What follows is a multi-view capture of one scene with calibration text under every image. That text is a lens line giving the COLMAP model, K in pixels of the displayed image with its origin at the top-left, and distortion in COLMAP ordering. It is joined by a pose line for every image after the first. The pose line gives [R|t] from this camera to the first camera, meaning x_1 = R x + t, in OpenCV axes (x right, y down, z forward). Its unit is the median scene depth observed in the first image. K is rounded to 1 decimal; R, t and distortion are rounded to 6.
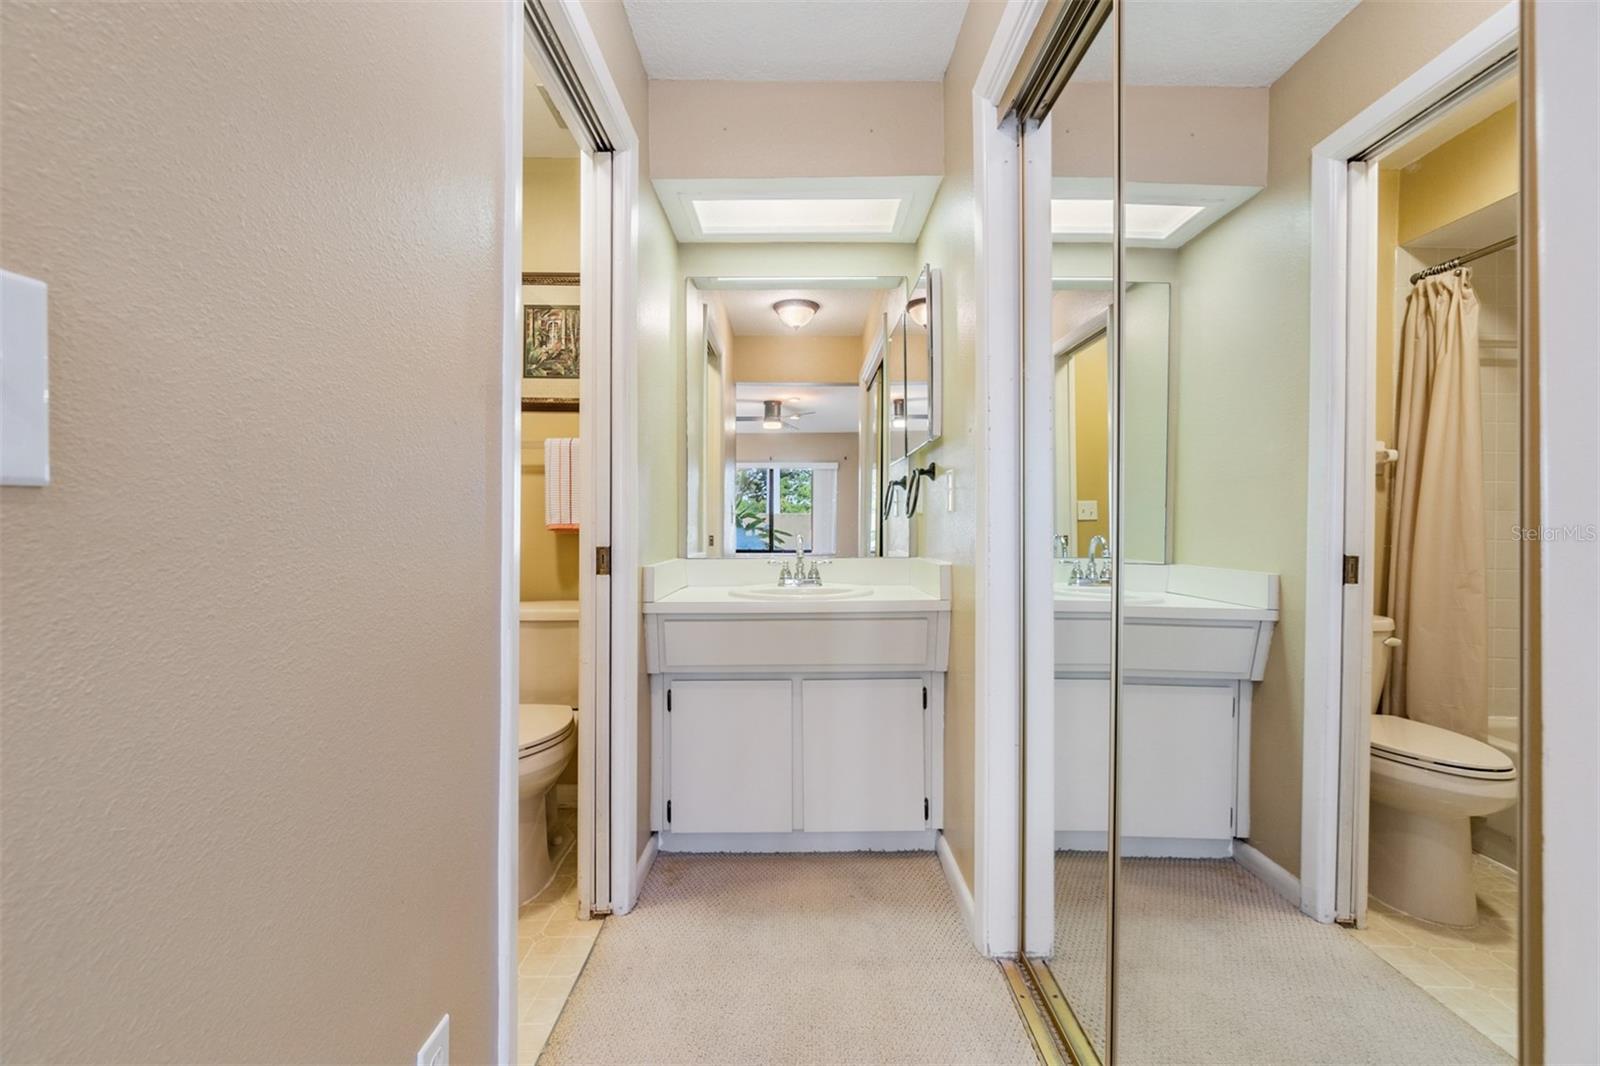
lens RADIAL K [[690.3, 0, 796.8], [0, 690.3, 527.0], [0, 0, 1]] dist [-0.008104, 0.000648]
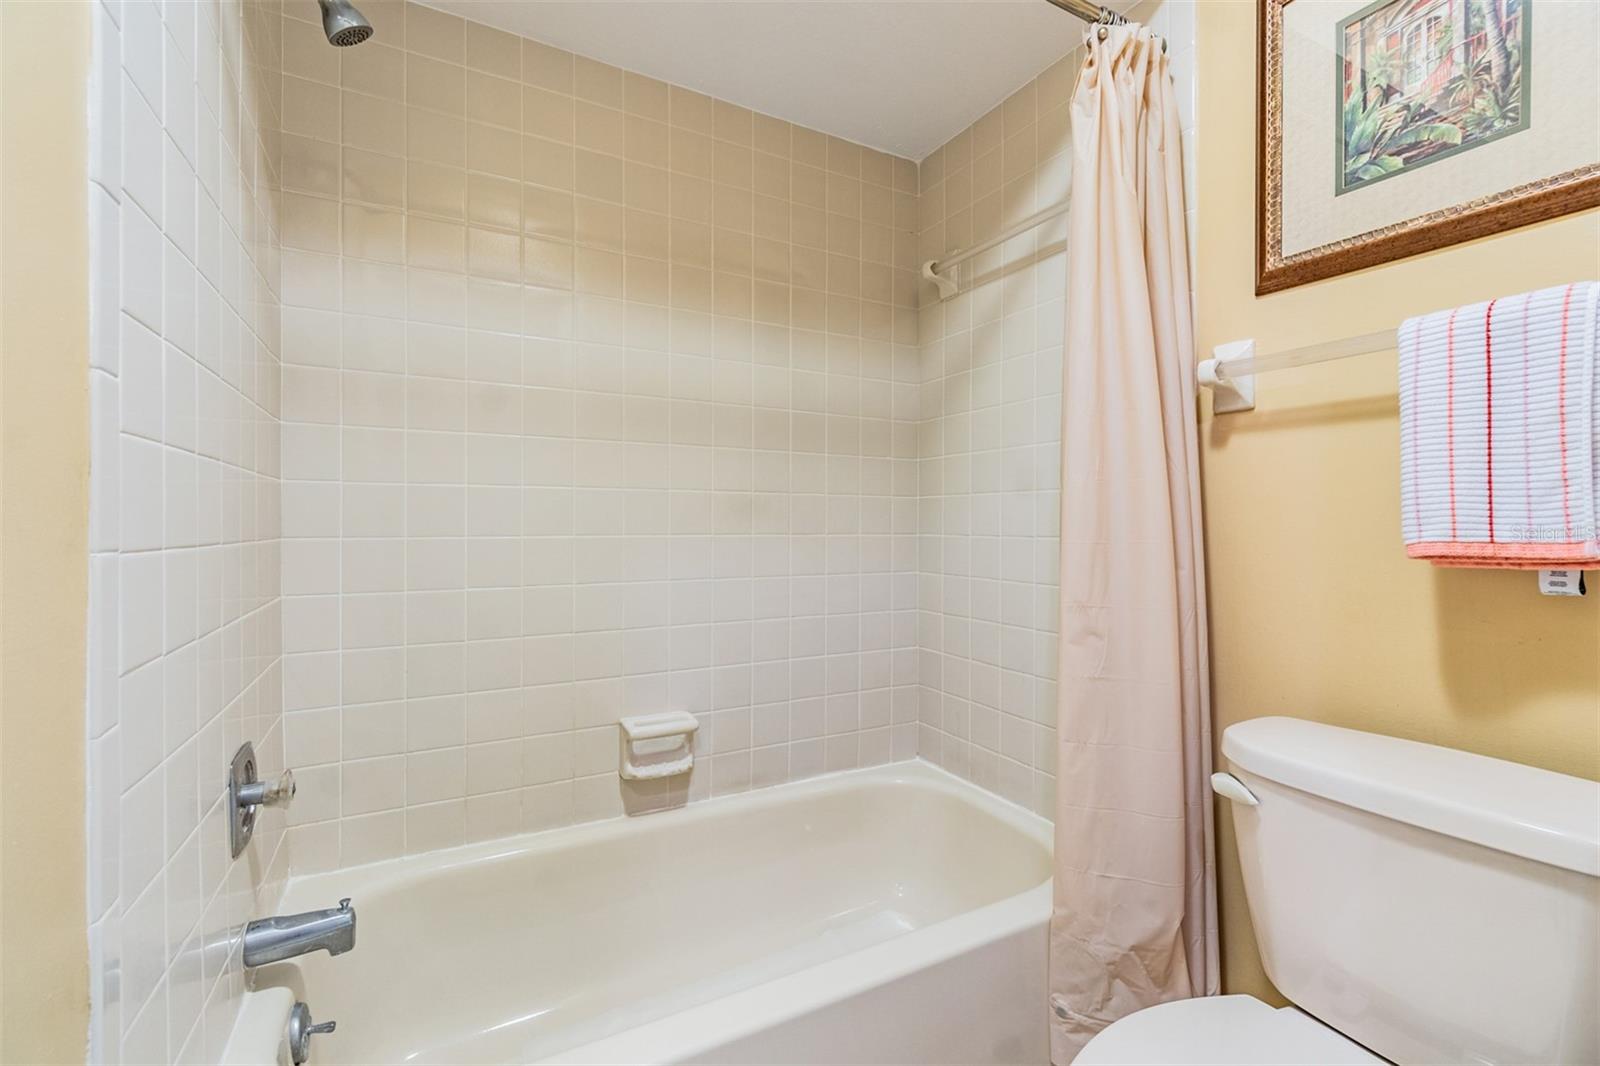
lens RADIAL K [[690.3, 0, 796.4], [0, 690.3, 527.5], [0, 0, 1]] dist [-0.008104, 0.000648]
pose [[0.479005, -0.001629, -0.877811, -0.184776], [-0.003991, 0.999984, -0.004034, -0.008503], [0.877803, 0.005436, 0.478991, 0.505567]]
